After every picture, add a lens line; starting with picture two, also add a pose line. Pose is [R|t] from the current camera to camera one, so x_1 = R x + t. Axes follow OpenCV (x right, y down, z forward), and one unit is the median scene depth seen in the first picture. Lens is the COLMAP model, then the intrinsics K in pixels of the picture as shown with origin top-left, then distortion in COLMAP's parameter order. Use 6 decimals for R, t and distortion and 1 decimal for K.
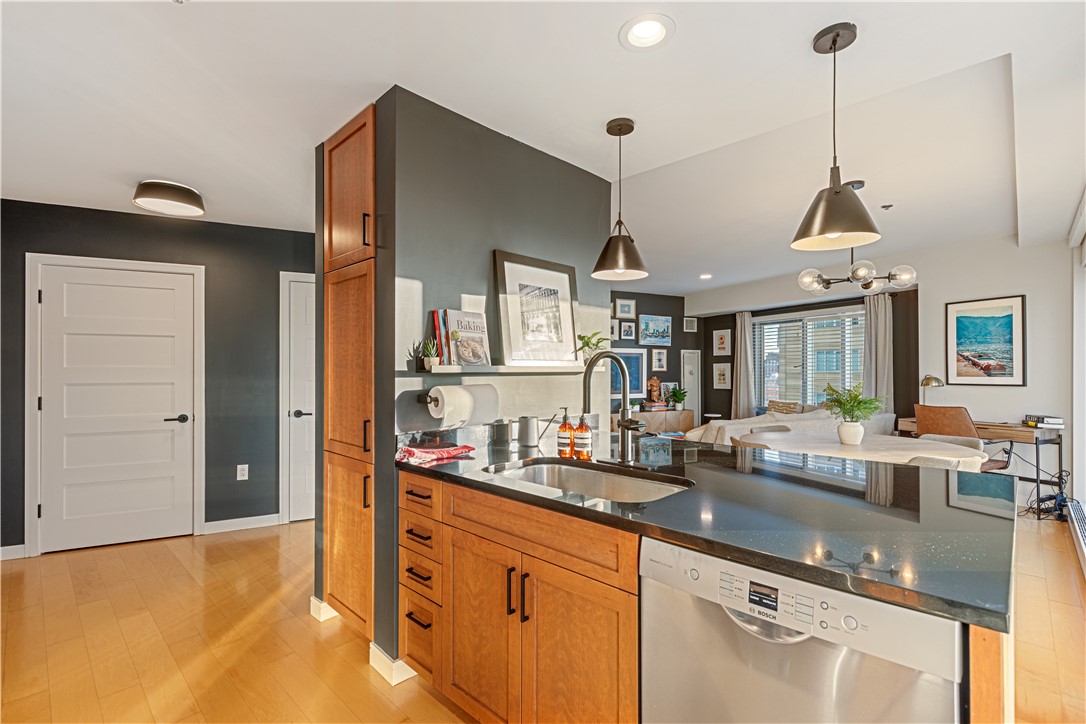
lens RADIAL K [[490.1, 0, 544.3], [0, 490.1, 365.4], [0, 0, 1]] dist [0.008669, -0.000231]
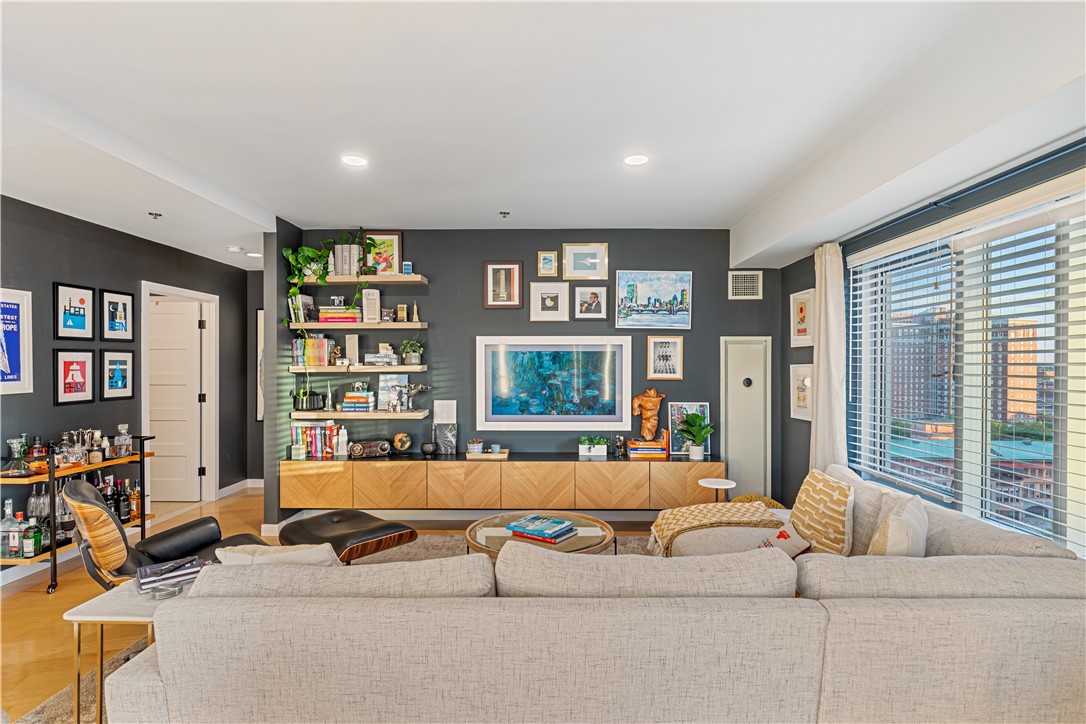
lens RADIAL K [[536.1, 0, 542.5], [0, 536.1, 366.2], [0, 0, 1]] dist [0.002612, 0.000012]
pose [[0.892624, 0.002459, -0.450795, 0.385517], [0.002967, 0.999931, 0.011328, -0.008875], [0.450792, -0.011449, 0.892556, 0.460564]]
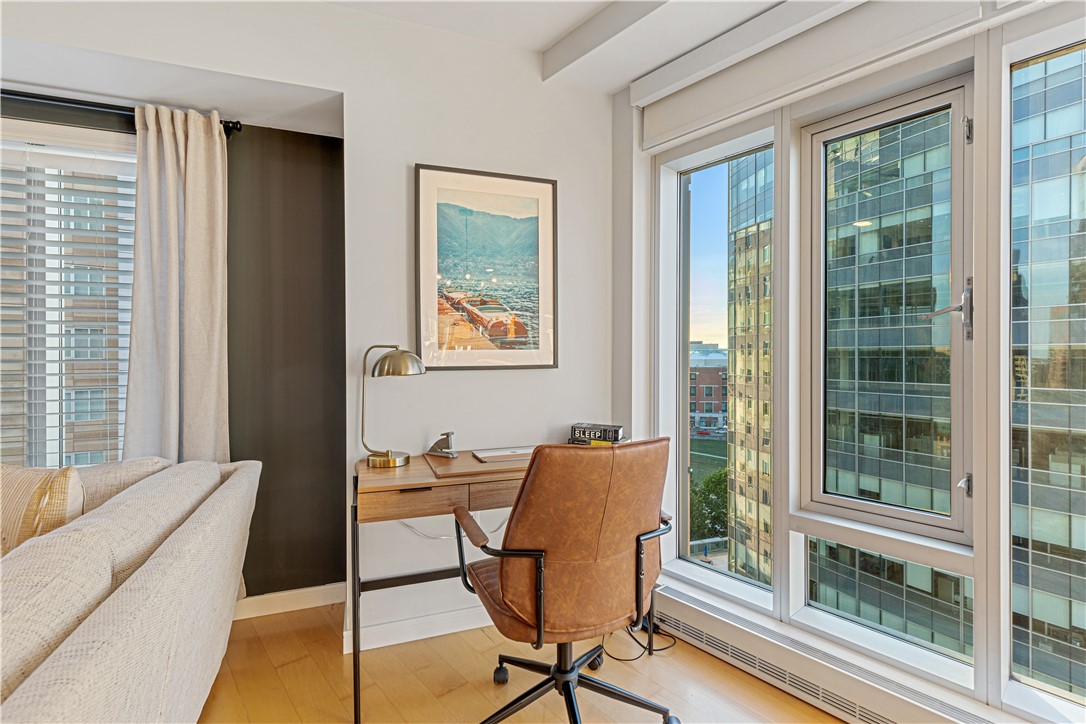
lens RADIAL K [[492.2, 0, 545.4], [0, 492.2, 356.8], [0, 0, 1]] dist [0.011138, -0.000275]
pose [[0.094763, -0.001214, 0.995499, 0.271363], [-0.003642, 0.999992, 0.001566, 0.017124], [-0.995493, -0.003774, 0.094757, 0.540035]]
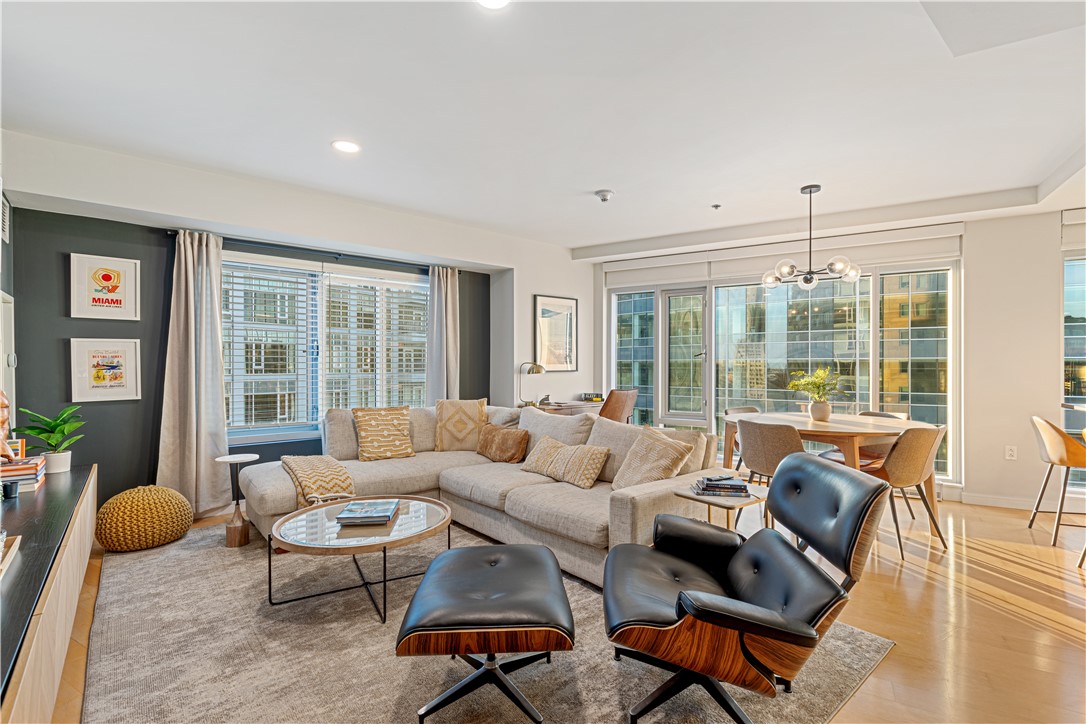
lens RADIAL K [[490.1, 0, 544.3], [0, 490.1, 365.4], [0, 0, 1]] dist [0.008669, -0.000231]
pose [[-0.235696, 0.002062, 0.971825, -0.128364], [-0.006739, 0.999970, -0.003757, 0.018054], [-0.971803, -0.007435, -0.235675, 0.771560]]
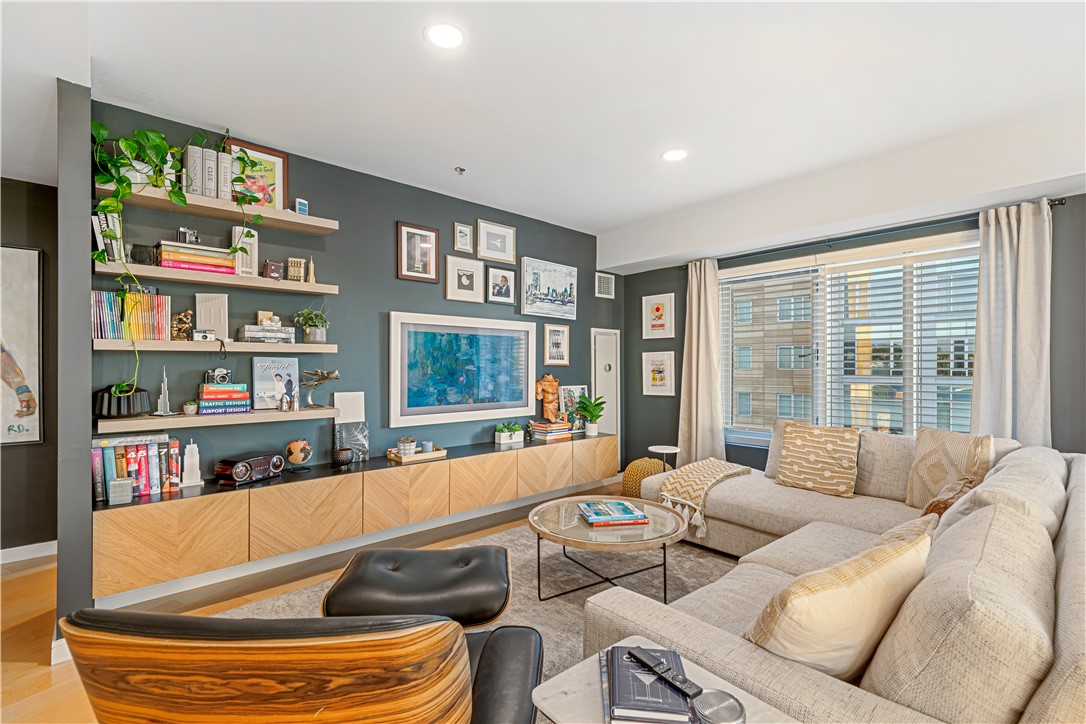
lens RADIAL K [[490.1, 0, 544.3], [0, 490.1, 365.4], [0, 0, 1]] dist [0.008669, -0.000231]
pose [[0.959622, 0.000624, 0.281291, 0.069730], [-0.001949, 0.999988, 0.004430, 0.010105], [-0.281285, -0.004799, 0.959612, 0.495710]]
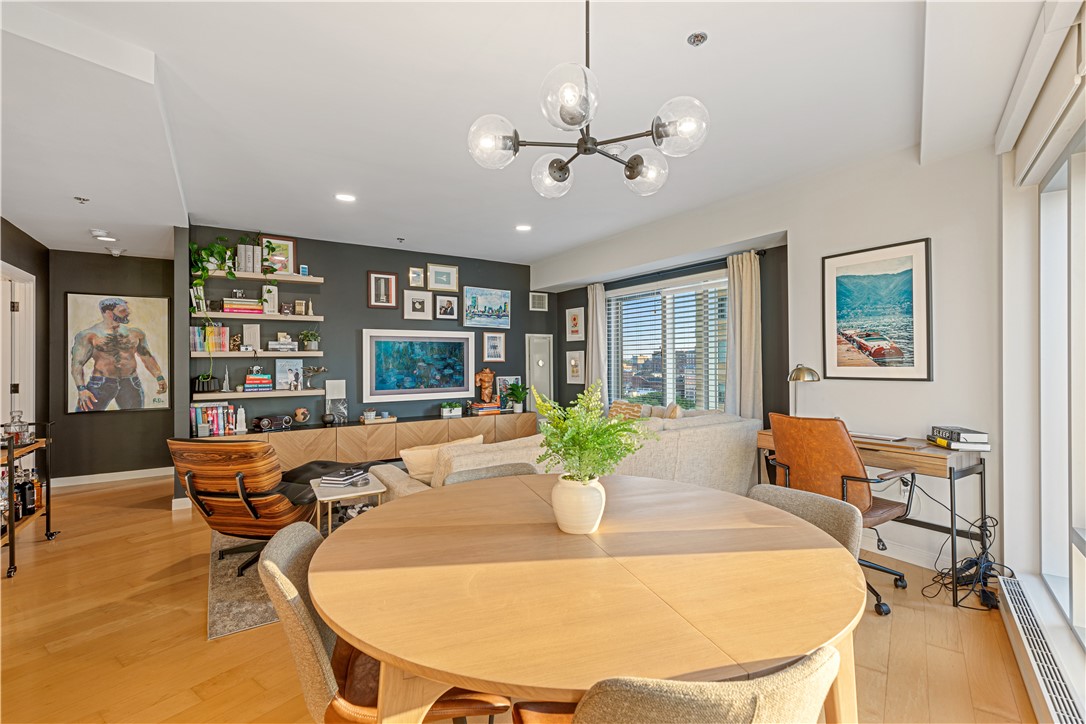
lens RADIAL K [[492.2, 0, 545.4], [0, 492.2, 356.8], [0, 0, 1]] dist [0.011138, -0.000275]
pose [[0.991610, -0.005653, 0.129141, 0.222478], [0.005575, 0.999984, 0.000965, 0.004223], [-0.129145, -0.000237, 0.991626, 0.240699]]
